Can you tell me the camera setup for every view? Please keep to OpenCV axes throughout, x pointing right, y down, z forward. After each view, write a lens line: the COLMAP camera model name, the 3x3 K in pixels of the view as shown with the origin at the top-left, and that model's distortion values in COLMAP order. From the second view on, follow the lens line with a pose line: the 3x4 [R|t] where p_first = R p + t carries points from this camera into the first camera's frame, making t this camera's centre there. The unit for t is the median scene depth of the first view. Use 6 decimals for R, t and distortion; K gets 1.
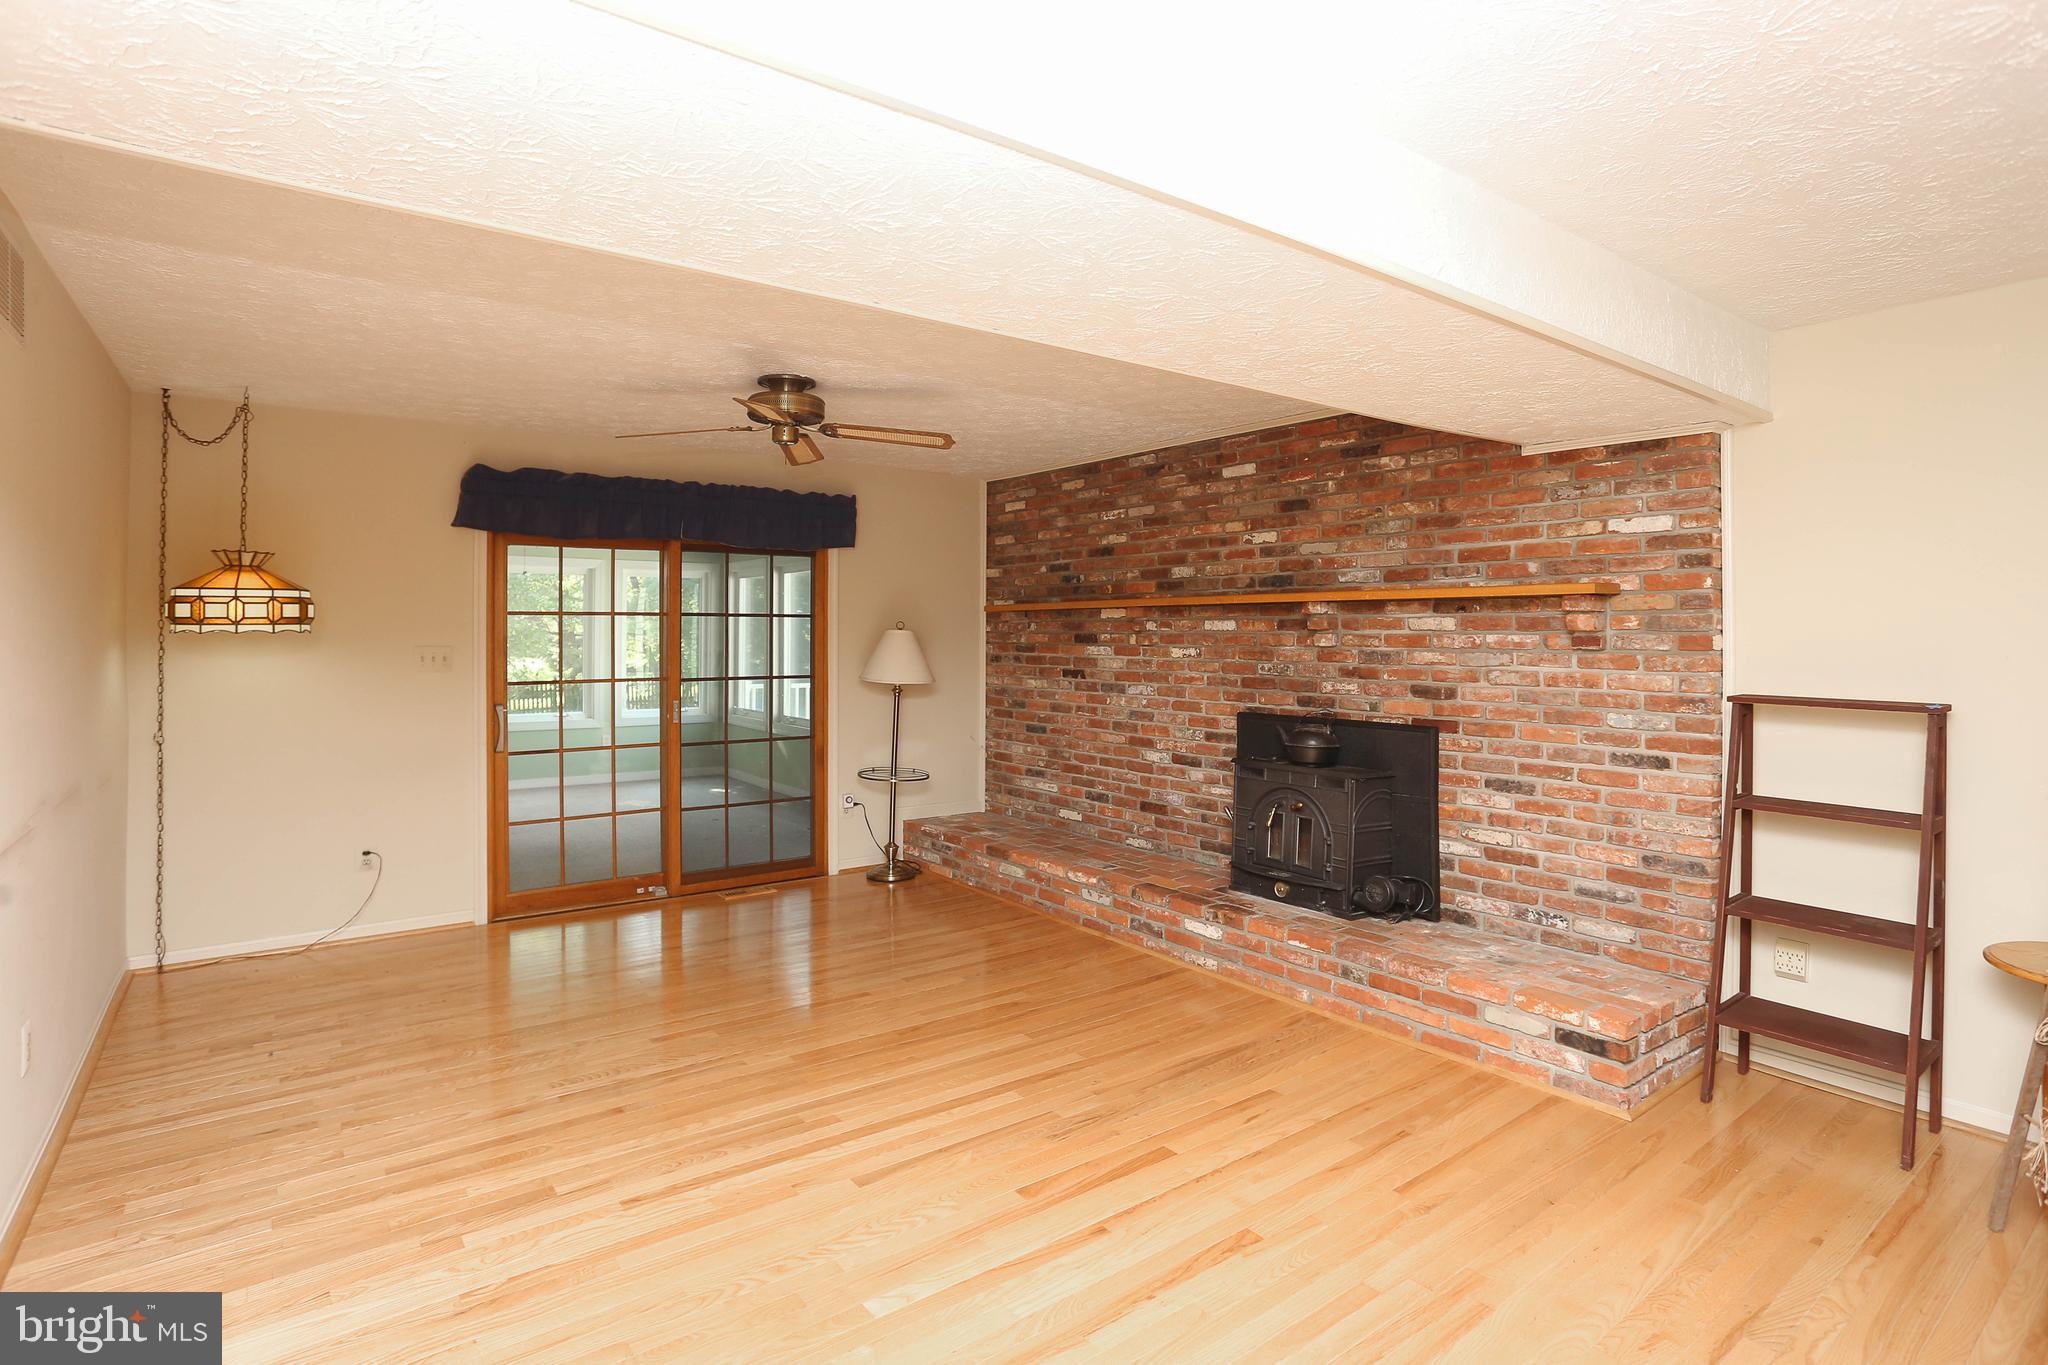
lens RADIAL K [[1043.7, 0, 1076.1], [0, 1043.7, 617.9], [0, 0, 1]] dist [-0.001410, 0.000183]
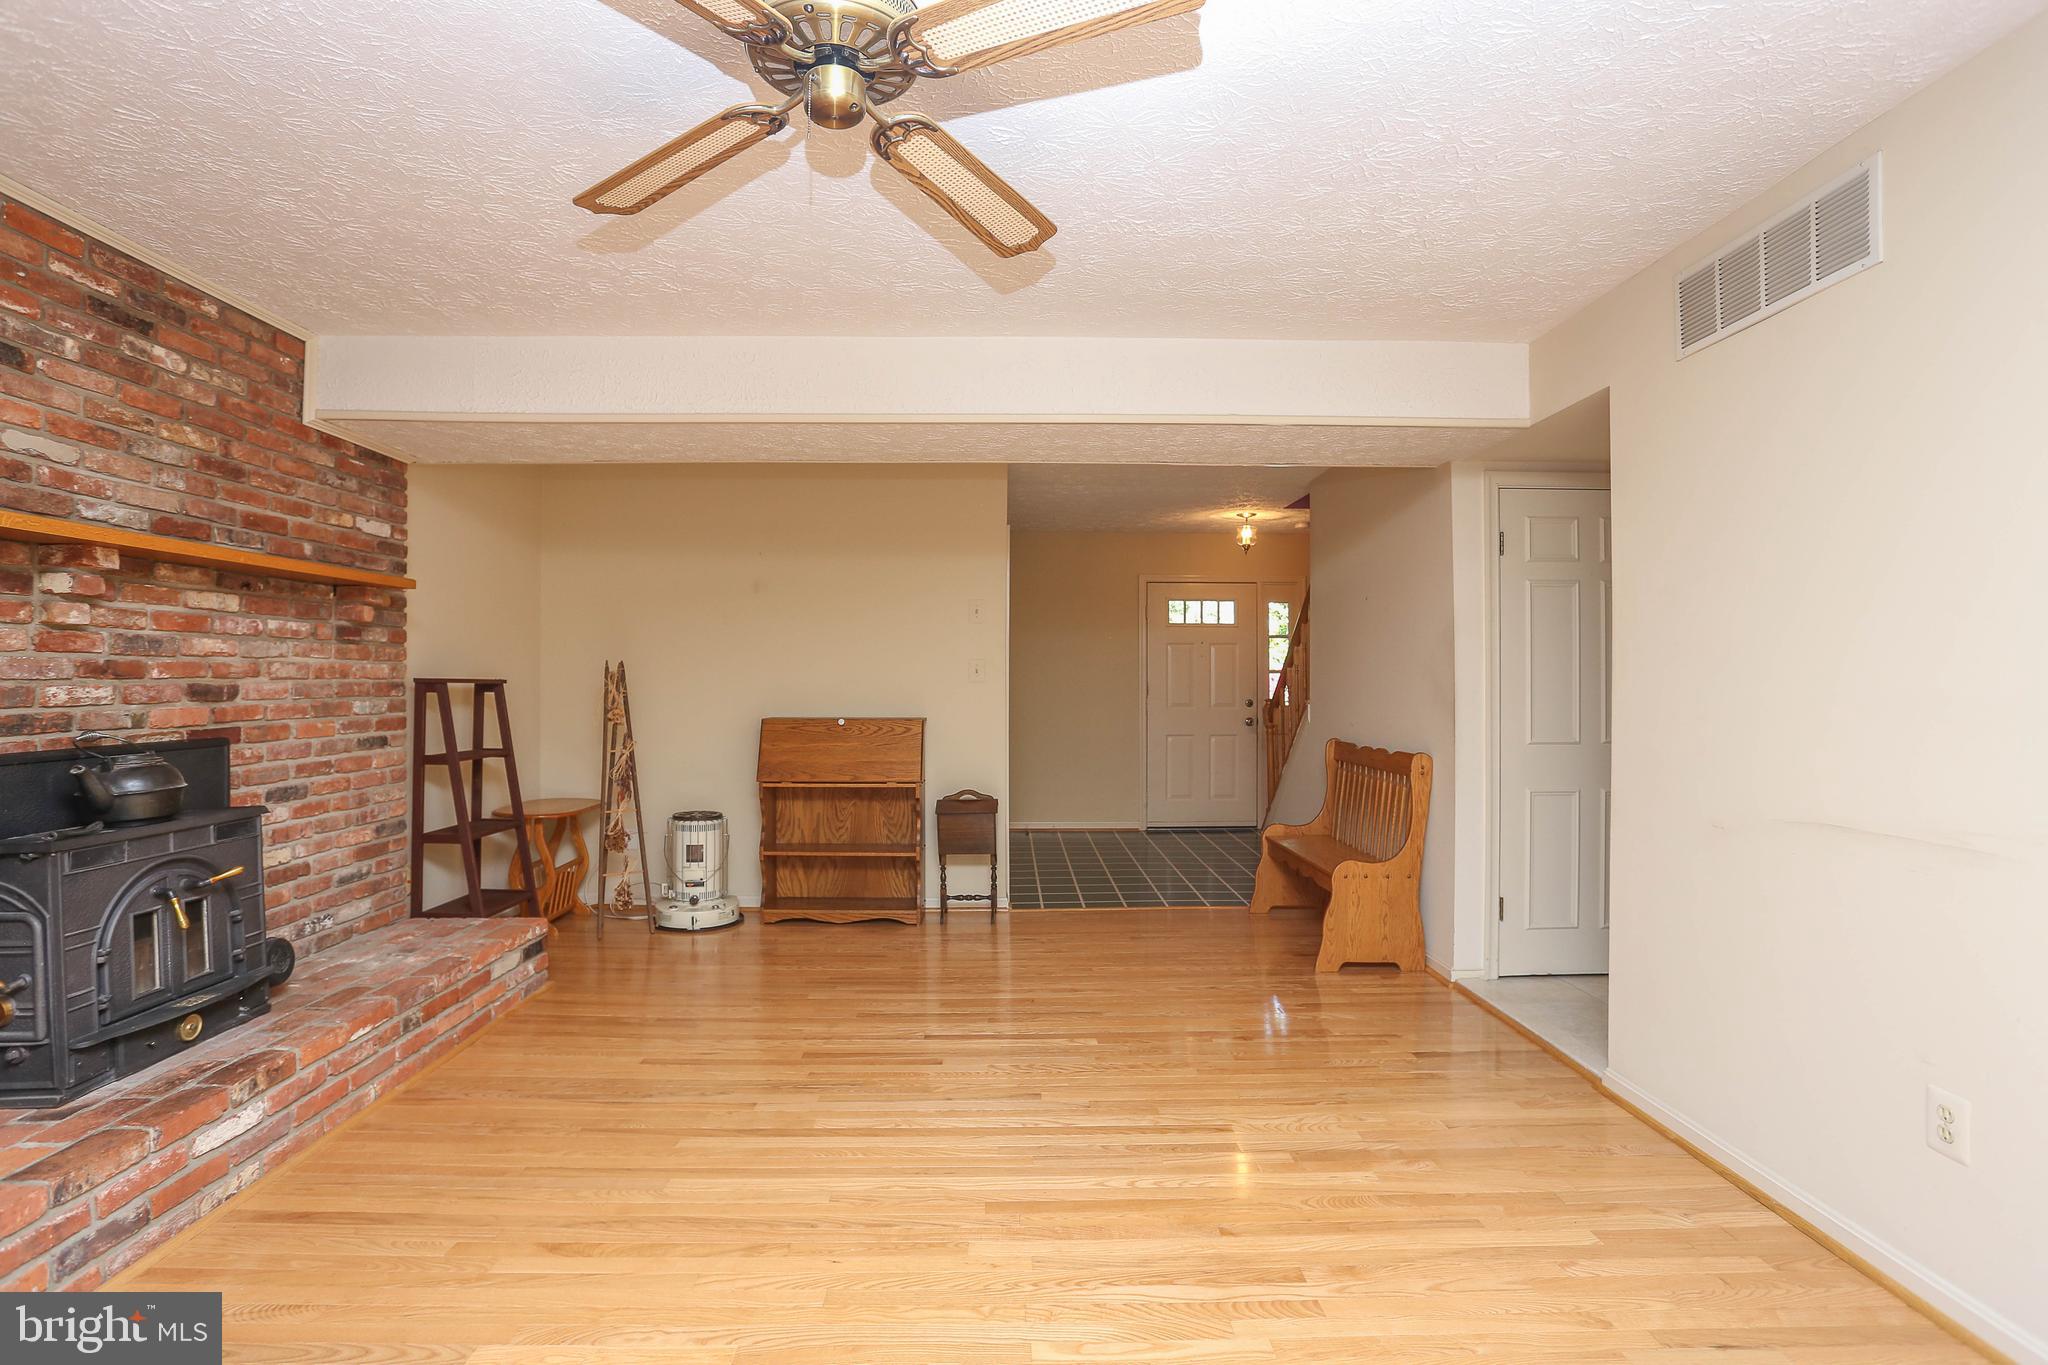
lens RADIAL K [[1033.2, 0, 1024.0], [0, 1033.2, 682.5], [0, 0, 1]] dist [-0.014732, 0.001229]
pose [[-0.787867, -0.001137, 0.615844, -0.594799], [-0.005690, 0.999969, -0.005433, 0.067754], [-0.615819, -0.007785, -0.787849, 1.278875]]
